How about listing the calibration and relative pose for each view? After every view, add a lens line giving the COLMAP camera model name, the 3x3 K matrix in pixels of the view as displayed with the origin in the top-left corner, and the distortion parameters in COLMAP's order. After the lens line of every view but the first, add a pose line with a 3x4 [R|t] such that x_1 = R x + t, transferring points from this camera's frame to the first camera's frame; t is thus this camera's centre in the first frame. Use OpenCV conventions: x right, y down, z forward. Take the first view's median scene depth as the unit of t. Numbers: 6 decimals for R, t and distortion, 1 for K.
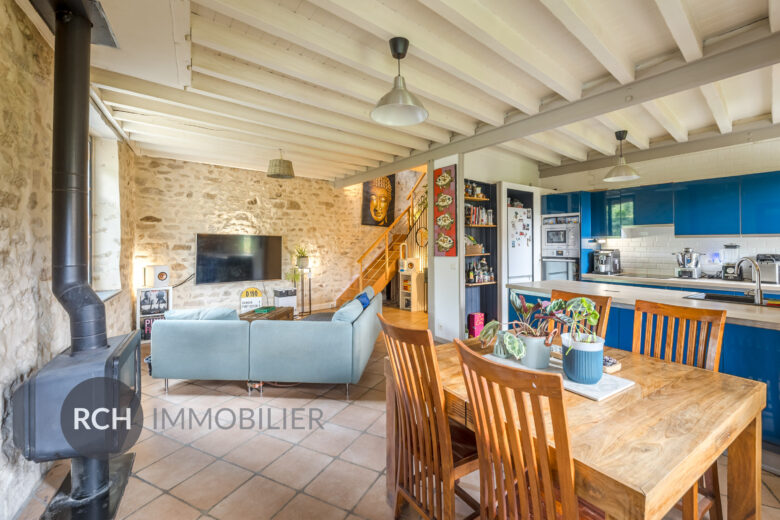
lens RADIAL K [[336.8, 0, 387.5], [0, 336.8, 242.8], [0, 0, 1]] dist [0.002538, 0.000557]
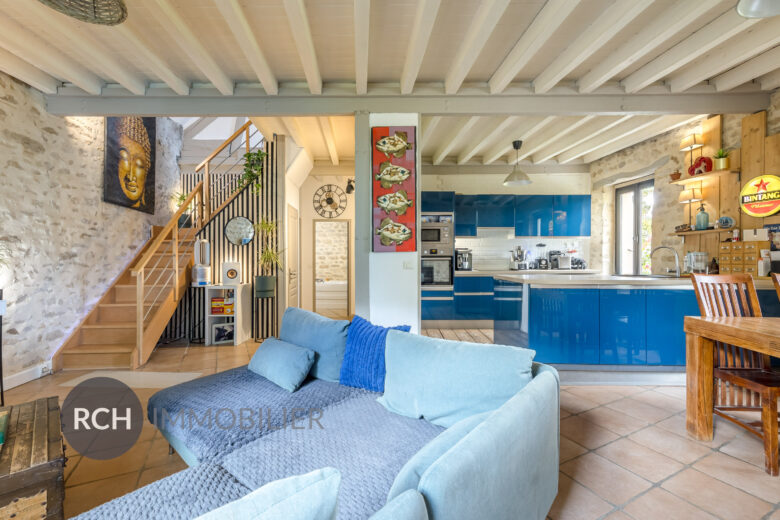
lens RADIAL K [[336.8, 0, 392.4], [0, 336.8, 259.2], [0, 0, 1]] dist [0.002538, 0.000557]
pose [[0.588711, -0.006563, 0.808317, -0.266754], [-0.004272, 0.999928, 0.011231, 0.030962], [-0.808332, -0.010065, 0.588641, 0.377041]]
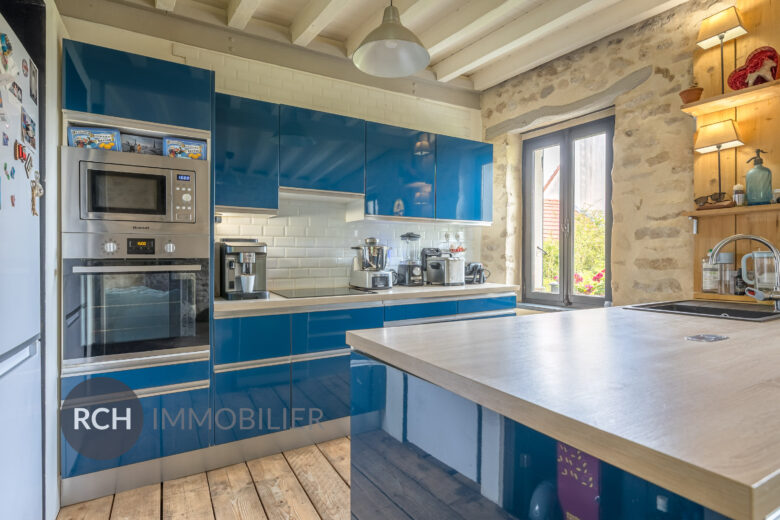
lens RADIAL K [[395.7, 0, 396.1], [0, 395.7, 258.2], [0, 0, 1]] dist [-0.000033, 0.000671]
pose [[0.086963, -0.003049, 0.996207, 0.118631], [-0.004089, 0.999986, 0.003418, 0.029144], [-0.996203, -0.004371, 0.086949, 0.535931]]
